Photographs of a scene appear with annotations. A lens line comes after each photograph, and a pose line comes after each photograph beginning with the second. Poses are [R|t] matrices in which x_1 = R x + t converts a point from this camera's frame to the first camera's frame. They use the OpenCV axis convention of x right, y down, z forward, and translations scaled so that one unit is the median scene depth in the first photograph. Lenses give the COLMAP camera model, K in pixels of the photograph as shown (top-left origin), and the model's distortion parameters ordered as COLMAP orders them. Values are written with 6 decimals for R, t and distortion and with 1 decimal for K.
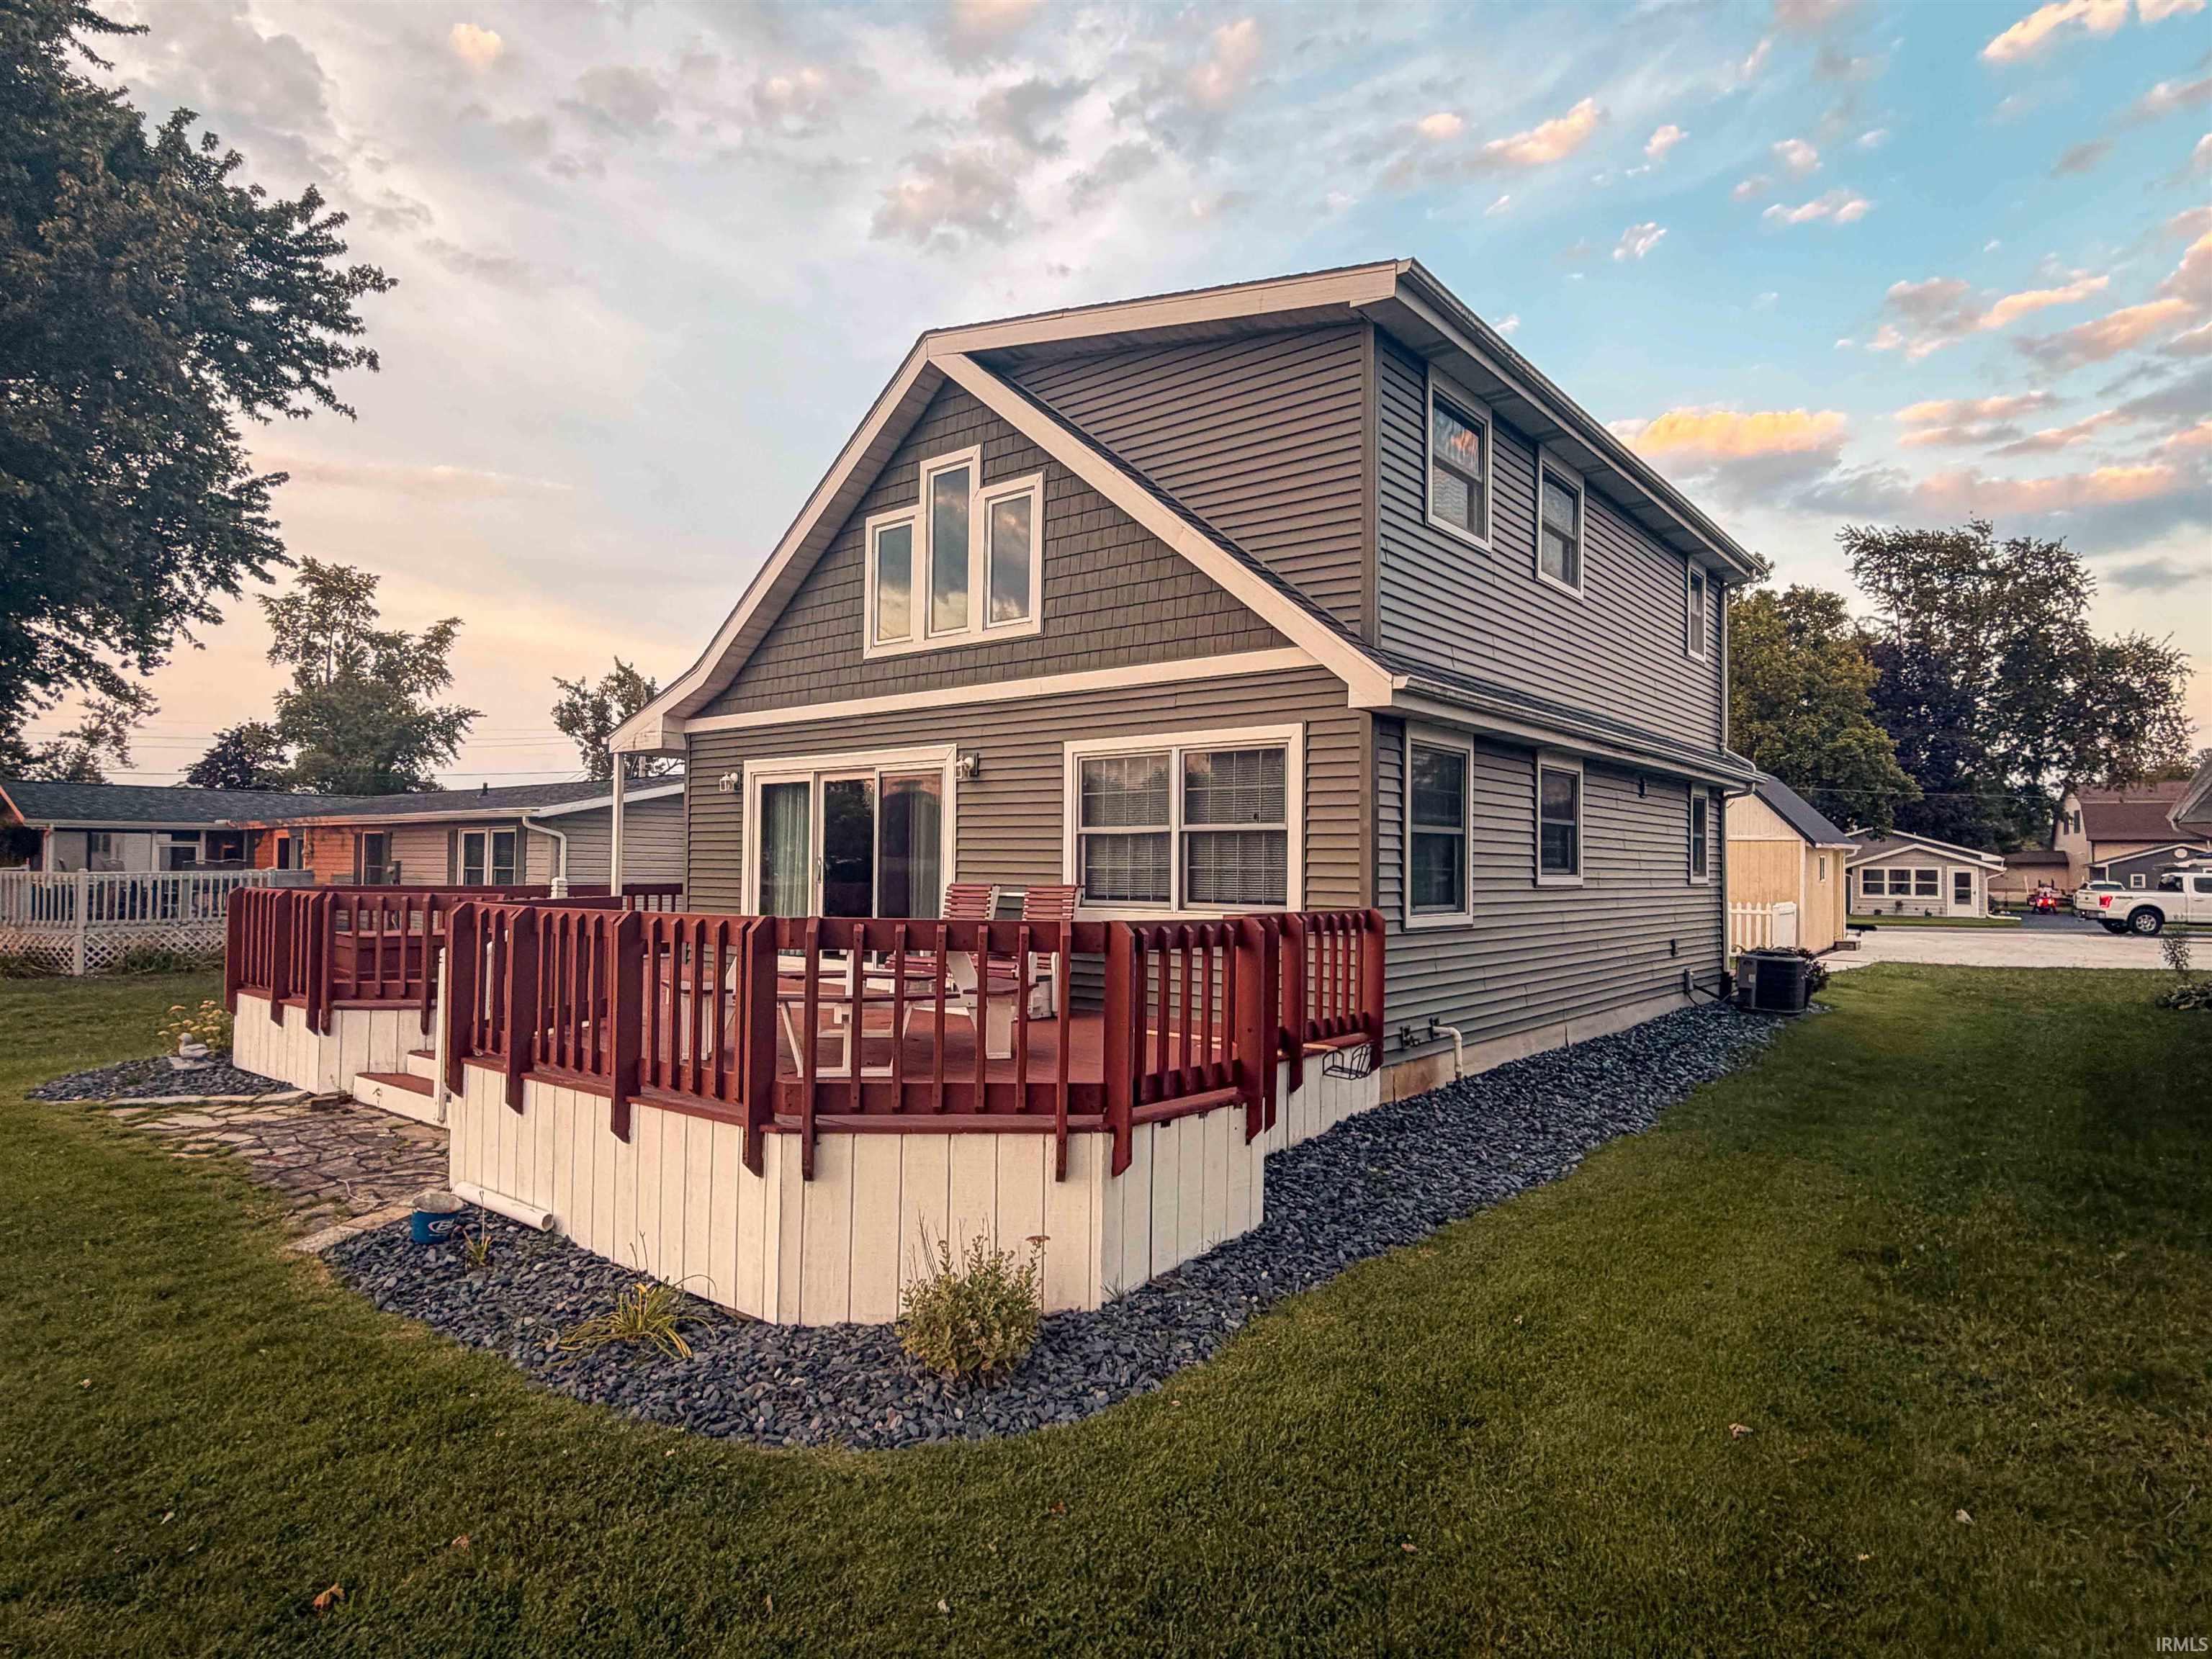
lens RADIAL K [[1239.2, 0, 1106.0], [0, 1239.2, 829.5], [0, 0, 1]] dist [-0.000735, 0.000698]
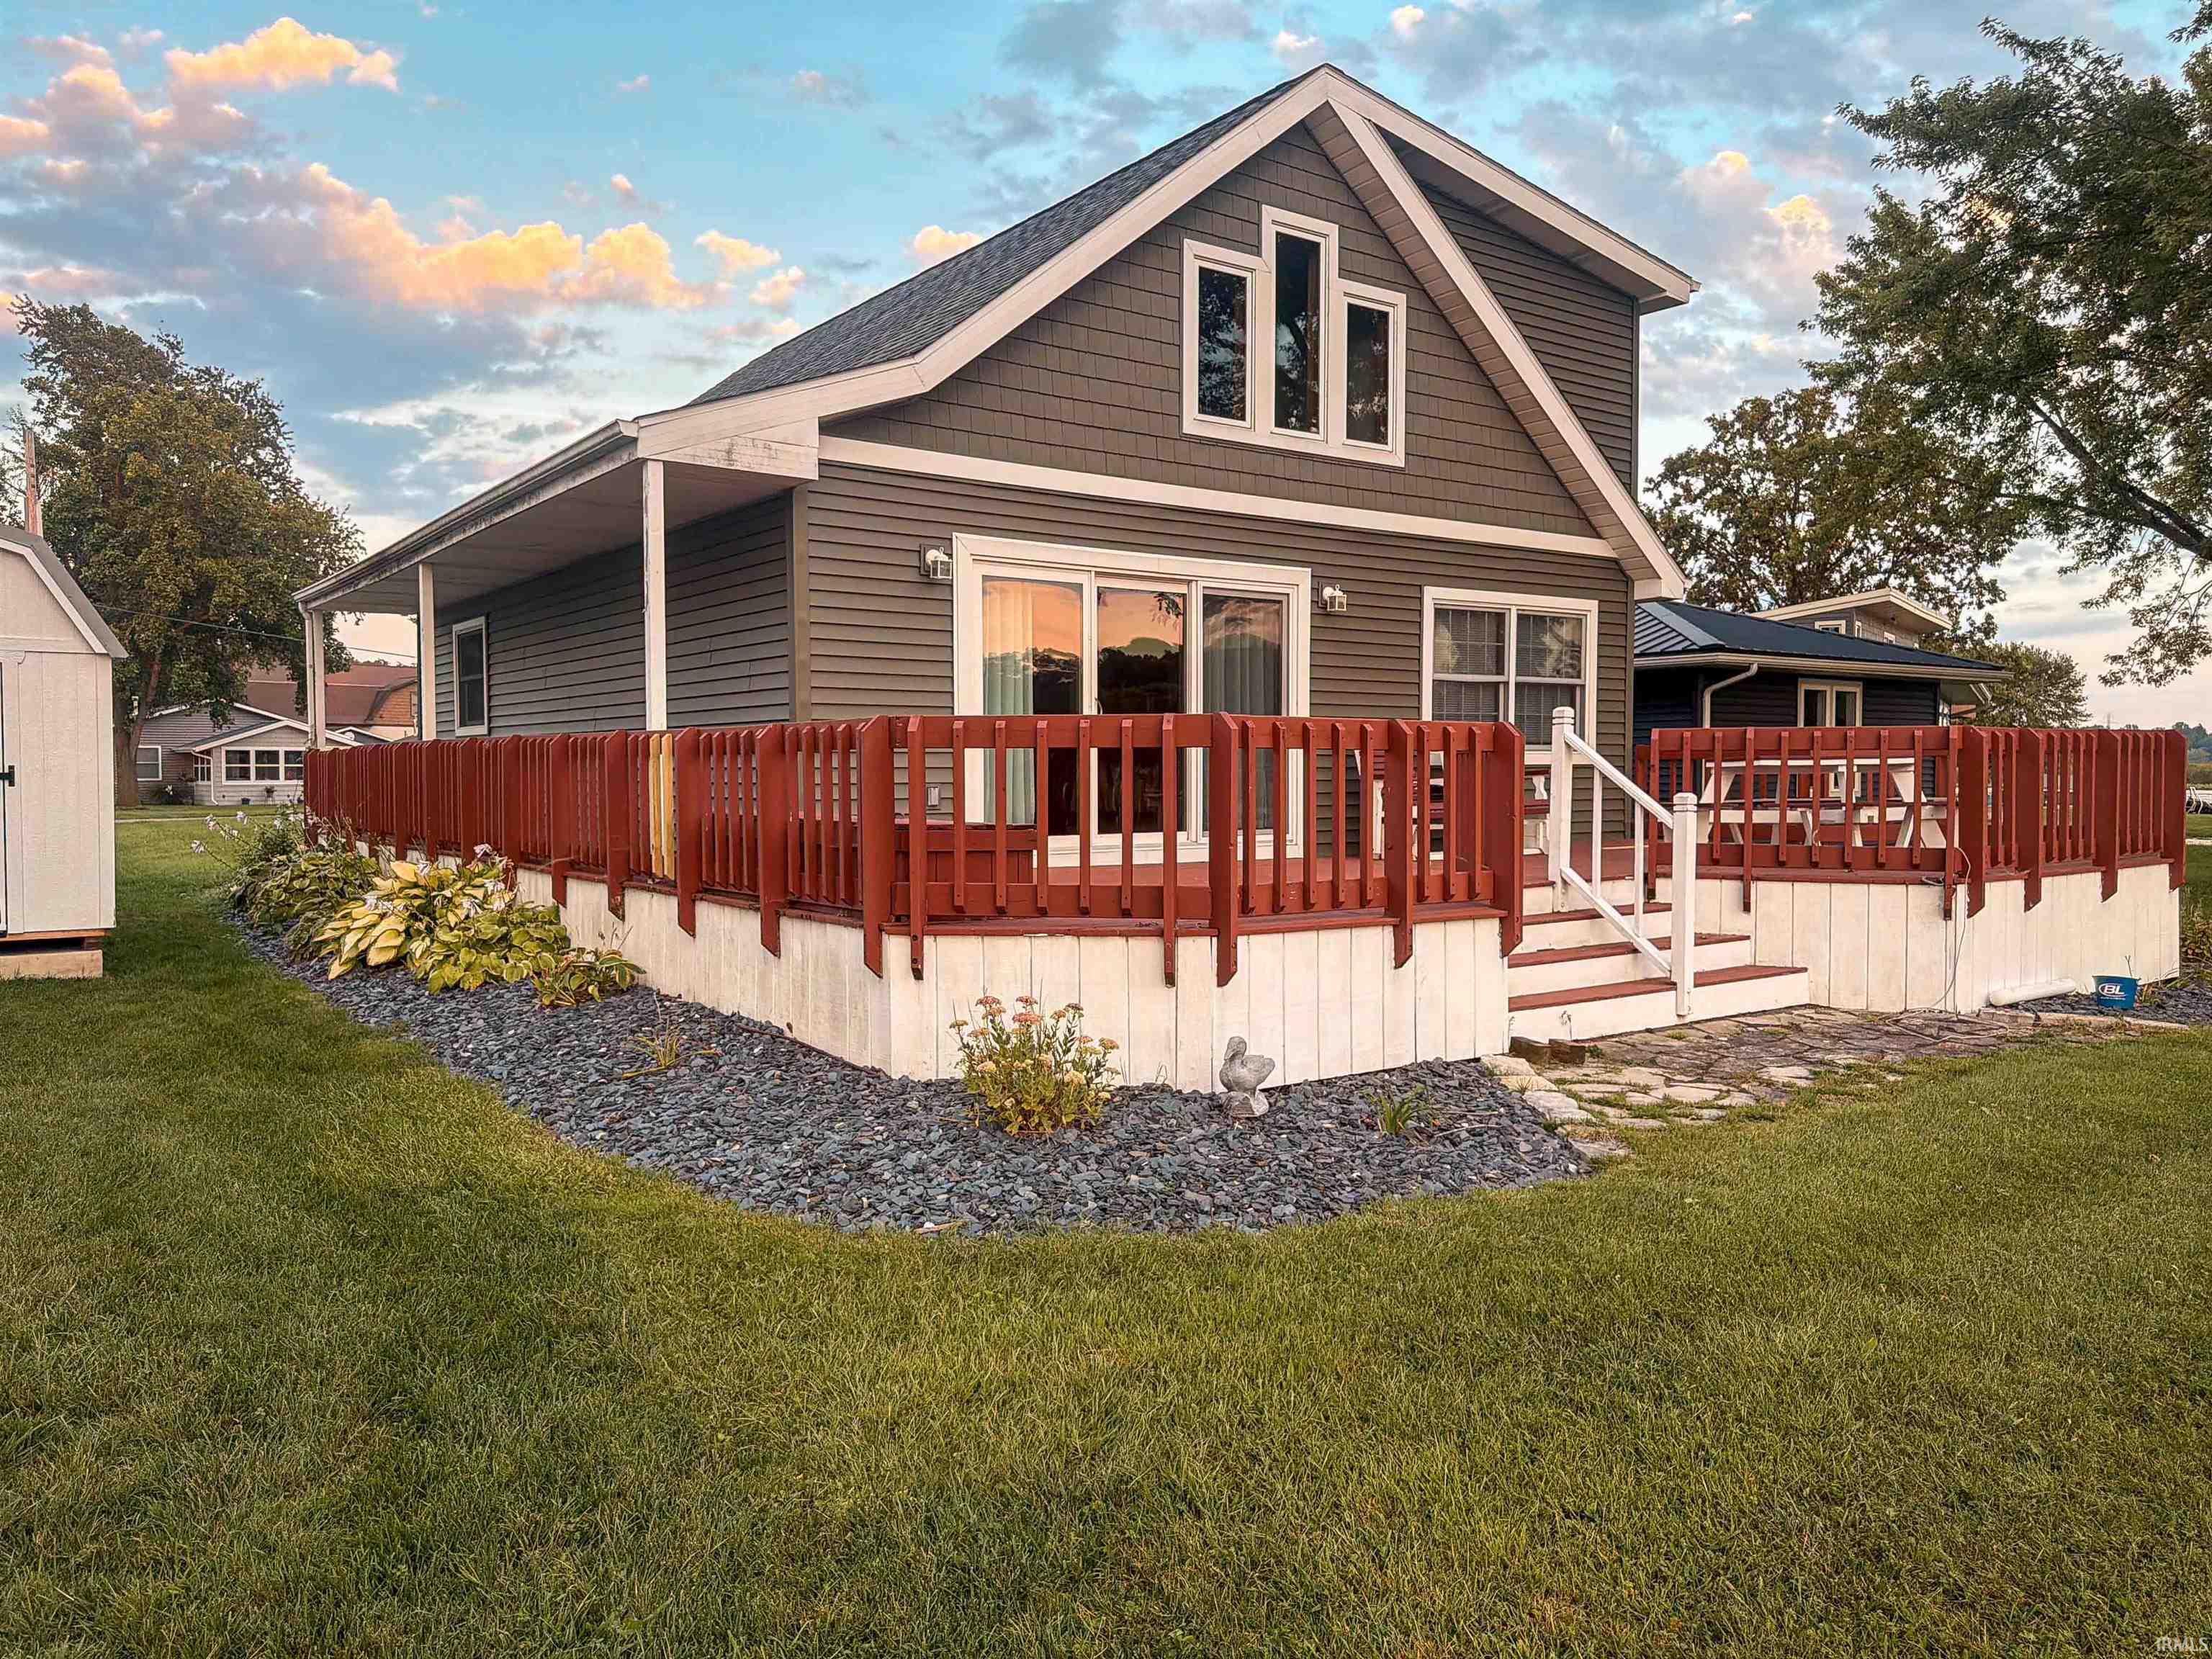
lens RADIAL K [[1538.4, 0, 1106.0], [0, 1538.4, 829.5], [0, 0, 1]] dist [0.020433, -0.002745]
pose [[0.251571, -0.052521, 0.966413, -1.192221], [-0.021864, 0.997963, 0.059927, 0.050522], [-0.967592, -0.036205, 0.249911, 0.856211]]
